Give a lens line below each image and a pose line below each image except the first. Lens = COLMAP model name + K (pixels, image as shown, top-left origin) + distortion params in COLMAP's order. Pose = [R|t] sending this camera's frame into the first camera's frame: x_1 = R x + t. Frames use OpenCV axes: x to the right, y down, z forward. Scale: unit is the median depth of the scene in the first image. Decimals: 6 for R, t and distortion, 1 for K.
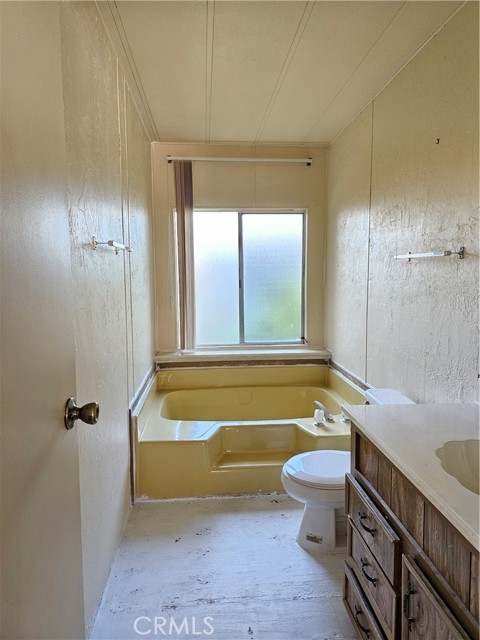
lens RADIAL K [[430.5, 0, 241.5], [0, 430.5, 319.3], [0, 0, 1]] dist [0.055439, -0.038909]
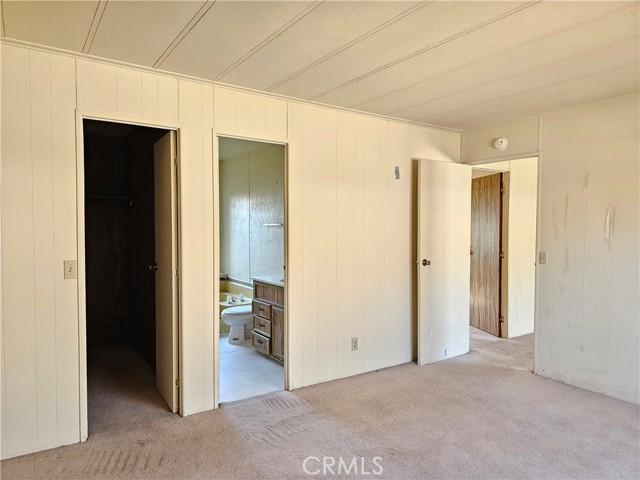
lens RADIAL K [[430.5, 0, 318.1], [0, 430.5, 240.5], [0, 0, 1]] dist [0.055439, -0.038909]
pose [[0.874399, -0.006707, 0.485161, -0.452634], [0.040724, 0.997391, -0.059606, 0.084991], [-0.483496, 0.071877, 0.872391, -1.034265]]
